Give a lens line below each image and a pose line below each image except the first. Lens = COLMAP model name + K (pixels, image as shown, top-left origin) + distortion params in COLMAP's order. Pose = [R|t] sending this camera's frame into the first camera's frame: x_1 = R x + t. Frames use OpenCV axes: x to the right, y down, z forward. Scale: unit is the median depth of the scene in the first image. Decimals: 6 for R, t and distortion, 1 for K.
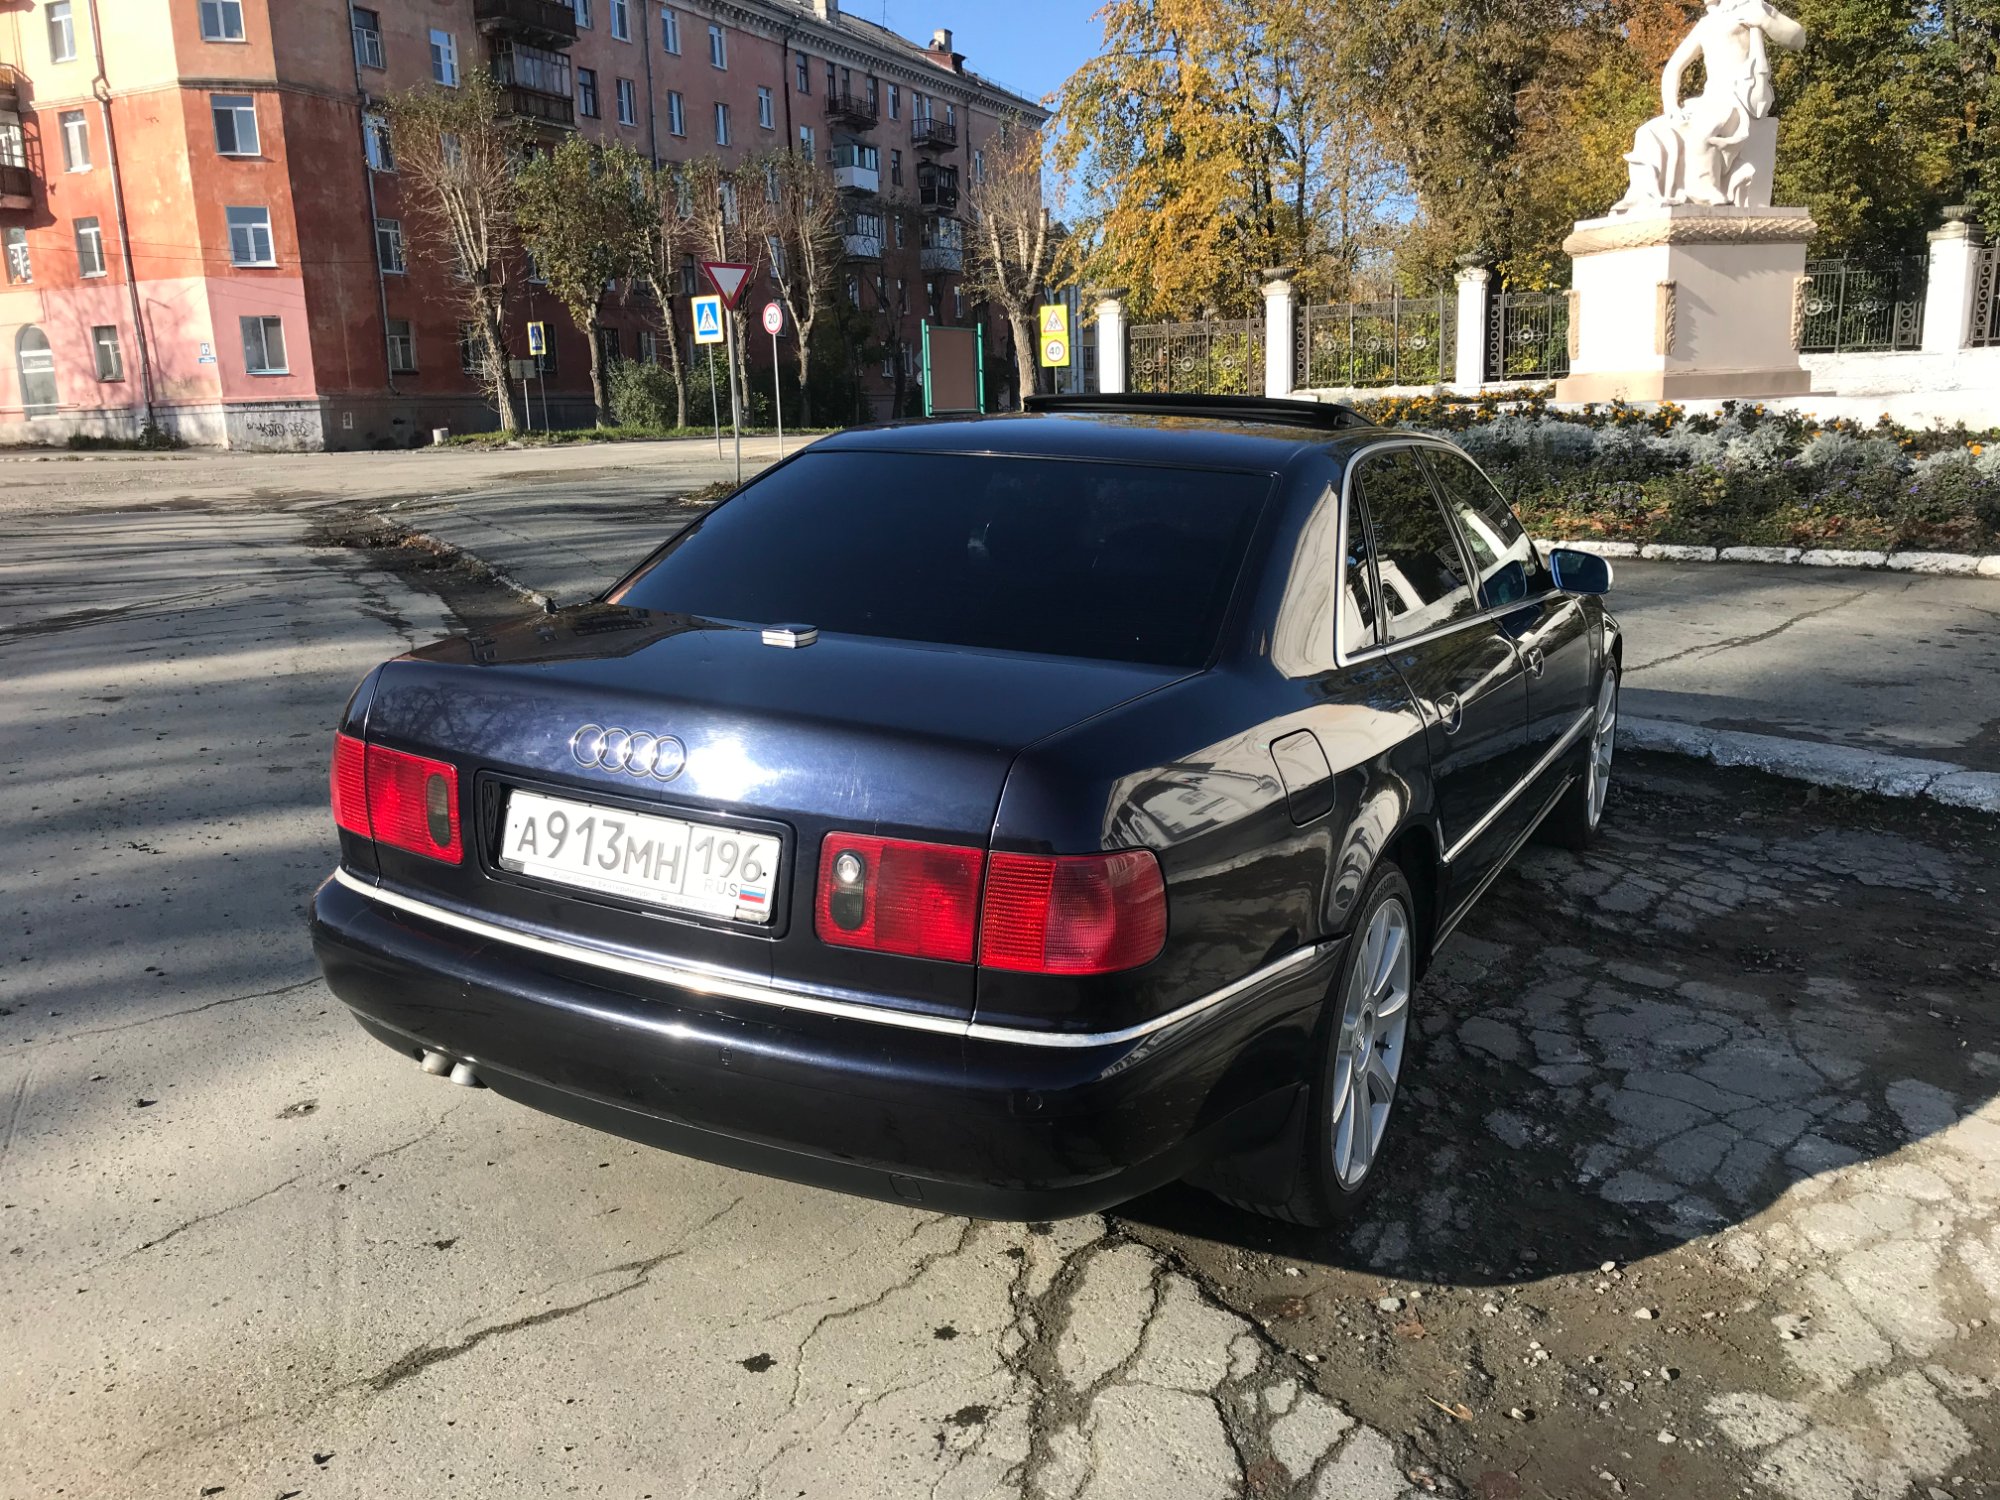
lens RADIAL K [[1630.5, 0, 996.3], [0, 1630.5, 745.9], [0, 0, 1]] dist [0.017777, -0.008526]
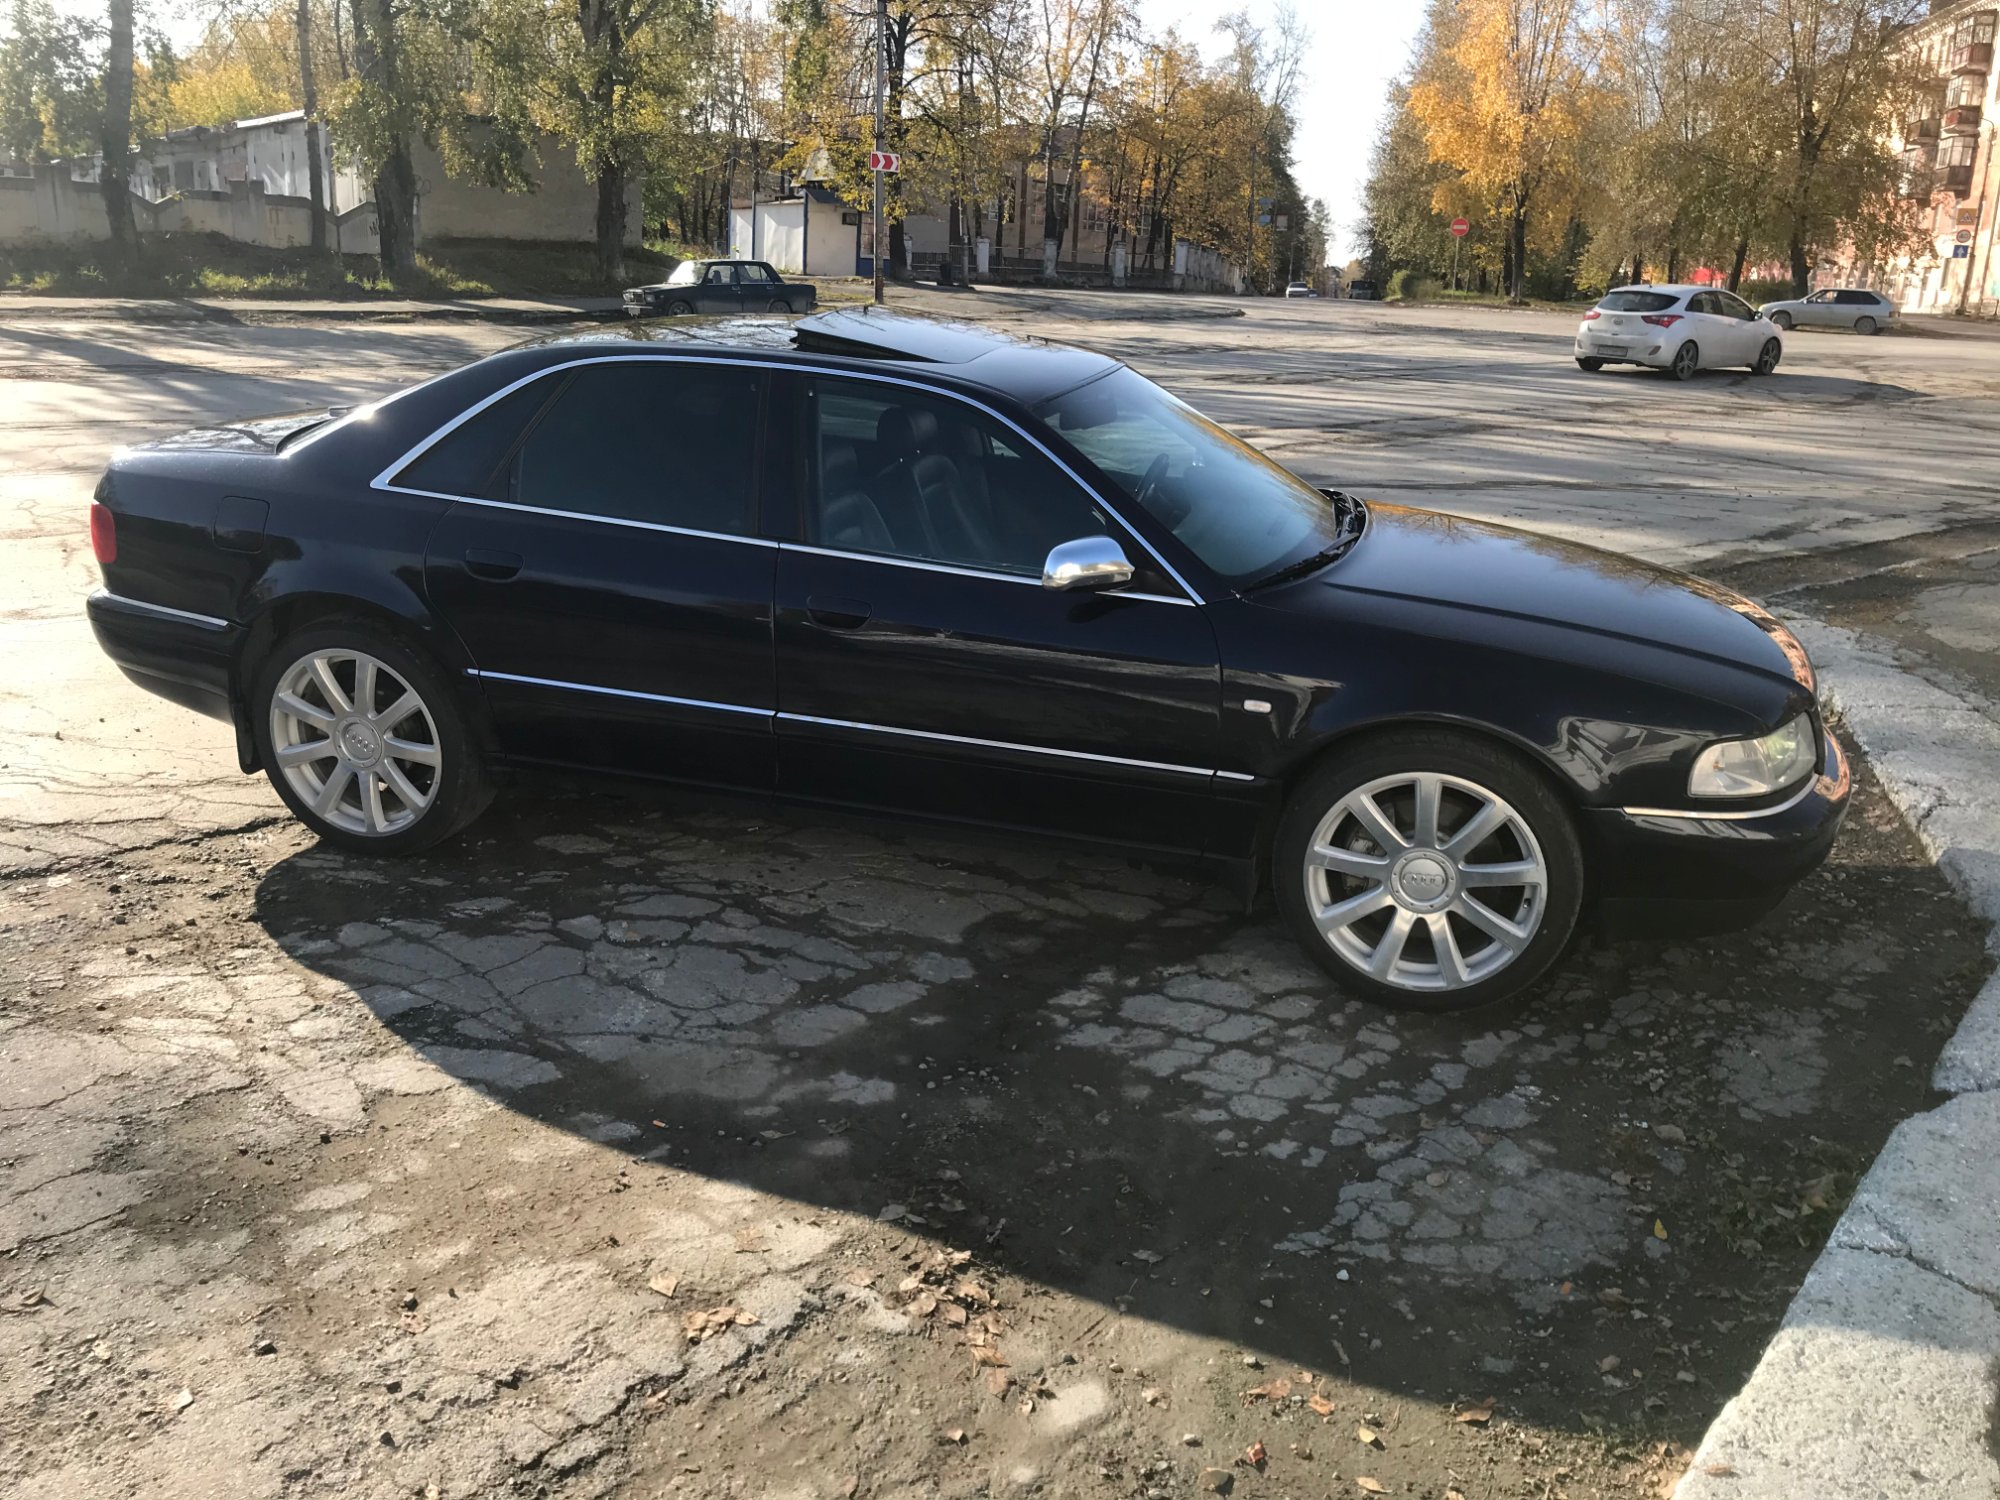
lens RADIAL K [[1625.5, 0, 994.6], [0, 1625.5, 751.1], [0, 0, 1]] dist [0.027873, -0.022414]
pose [[0.206983, 0.304280, -0.929824, 0.126861], [-0.239658, 0.937218, 0.253351, -0.023944], [0.948537, 0.170401, 0.266911, 0.084892]]
